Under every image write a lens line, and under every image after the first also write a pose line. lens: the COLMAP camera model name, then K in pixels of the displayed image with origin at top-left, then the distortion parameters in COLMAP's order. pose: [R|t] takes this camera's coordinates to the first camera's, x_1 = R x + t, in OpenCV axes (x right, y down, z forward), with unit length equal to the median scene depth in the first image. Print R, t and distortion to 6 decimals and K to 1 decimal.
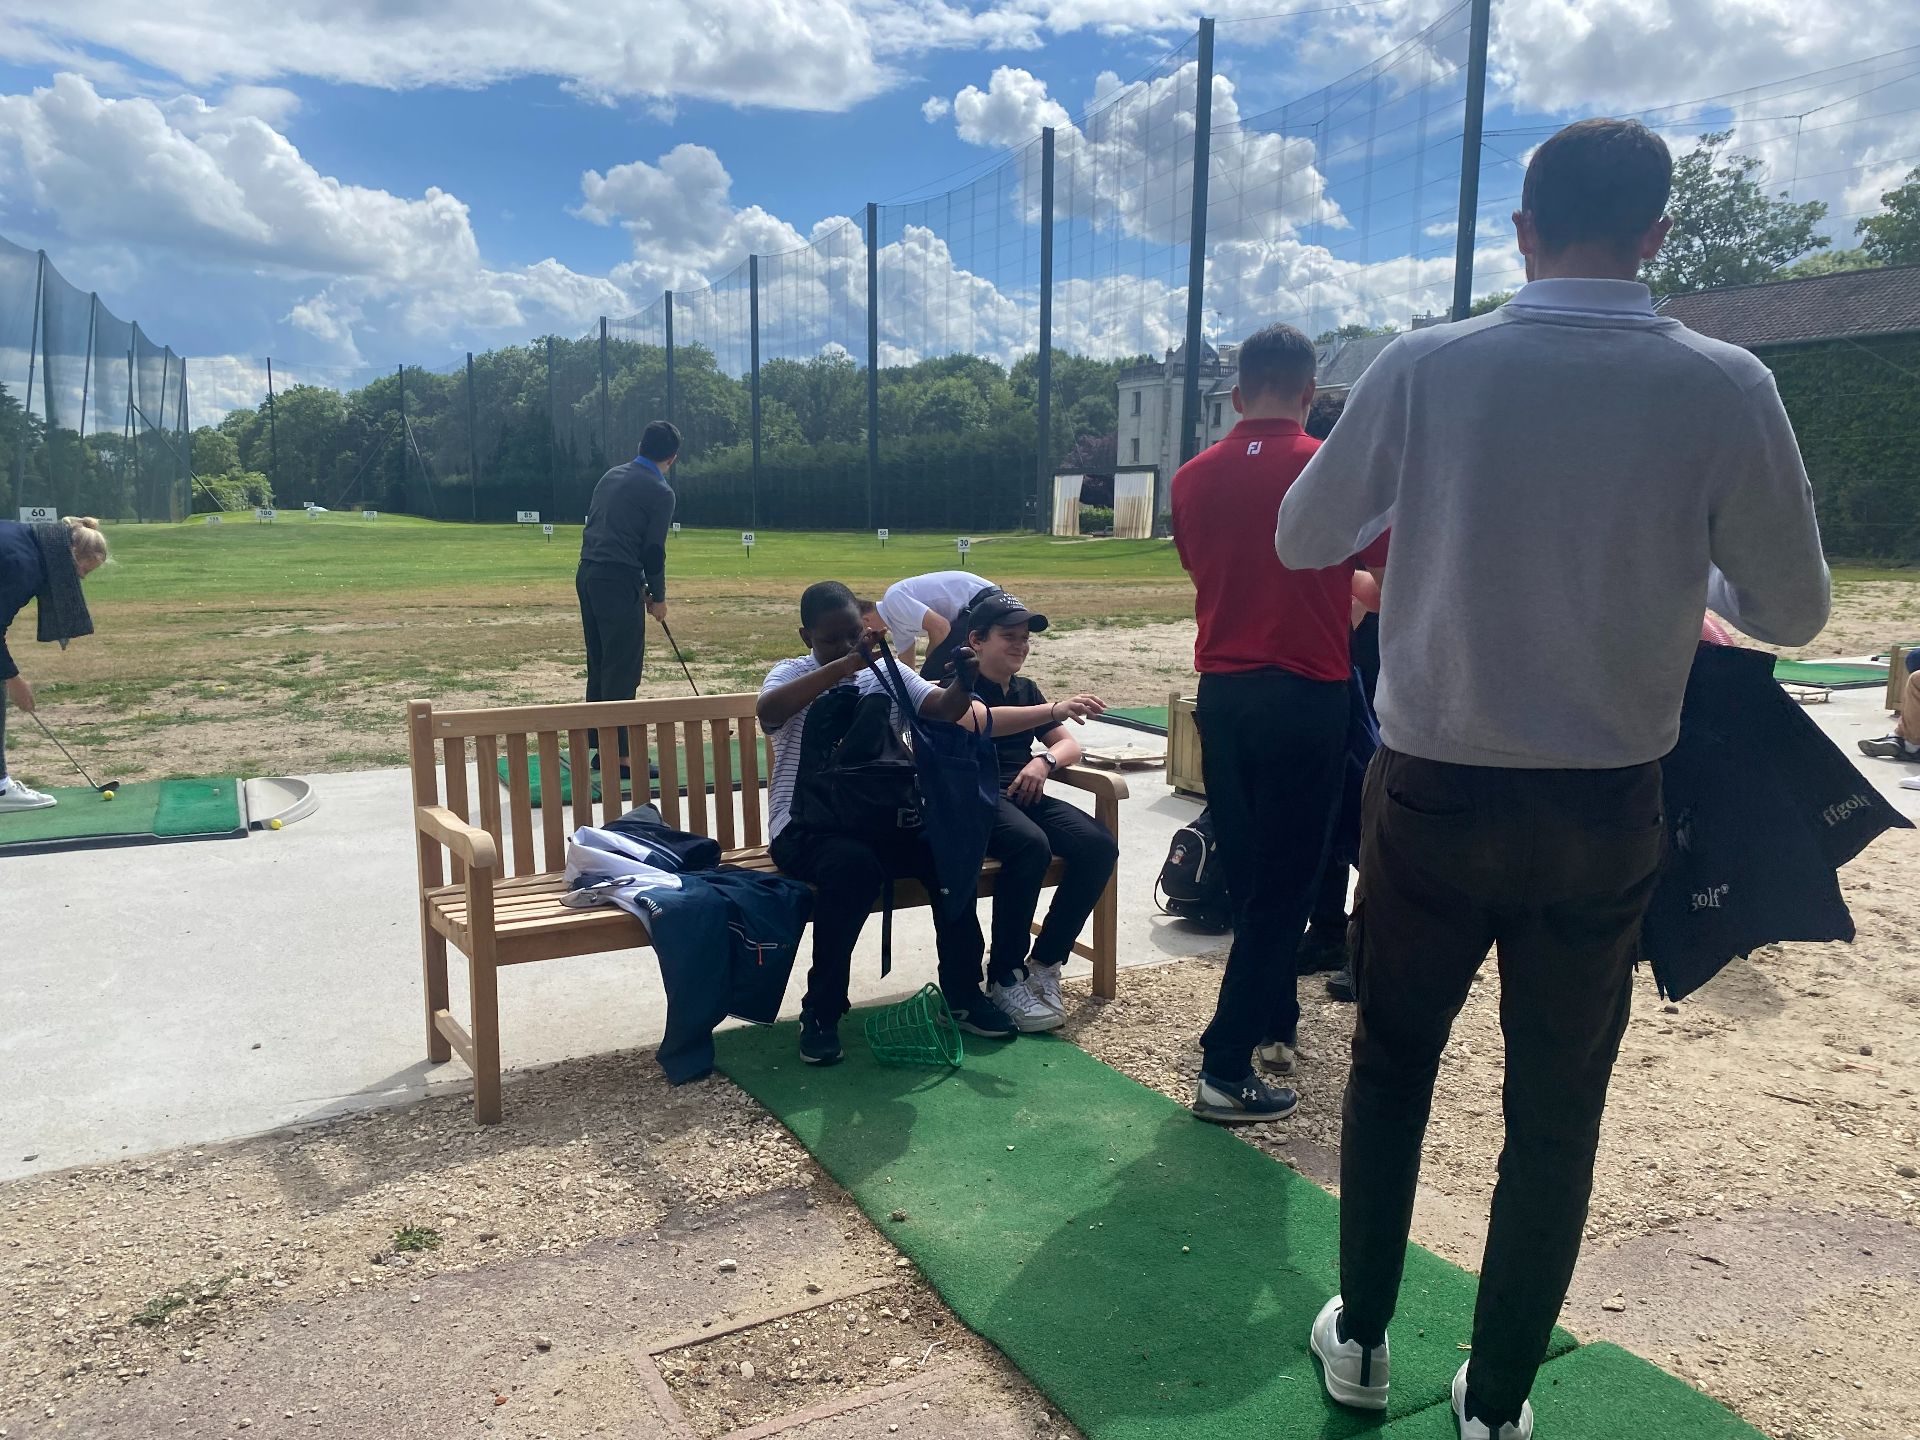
lens RADIAL K [[1461.6, 0, 973.4], [0, 1461.6, 758.3], [0, 0, 1]] dist [0.039341, -0.040815]
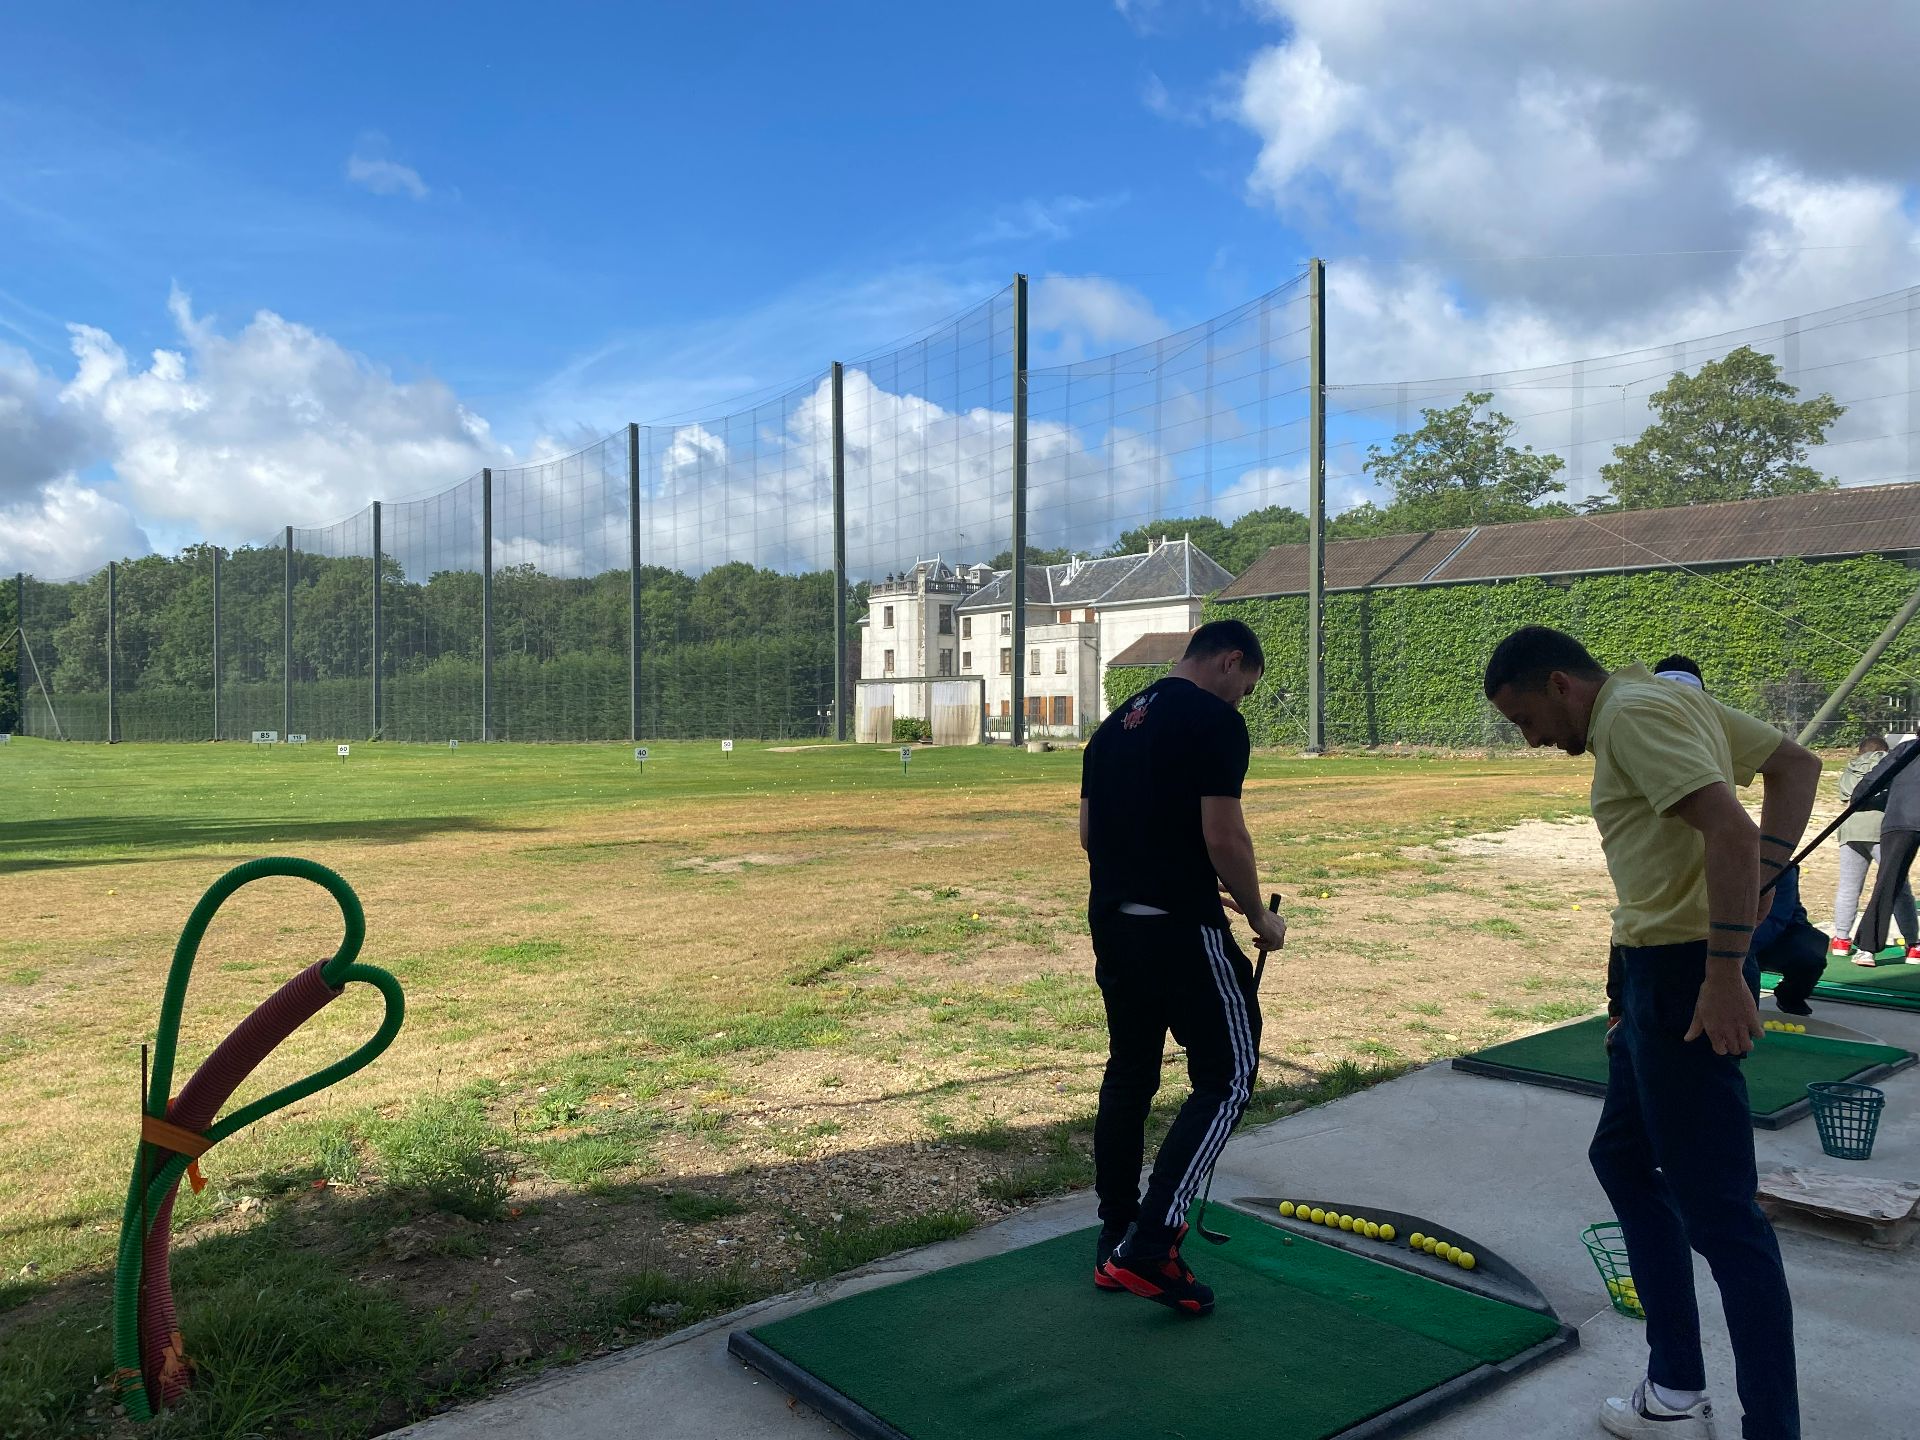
lens RADIAL K [[1461.6, 0, 962.9], [0, 1461.6, 710.5], [0, 0, 1]] dist [0.039341, -0.040815]
pose [[0.967824, -0.014825, 0.251192, -0.146488], [0.057637, 0.984784, -0.163949, -0.007251], [-0.244939, 0.173152, 0.953951, 0.025632]]
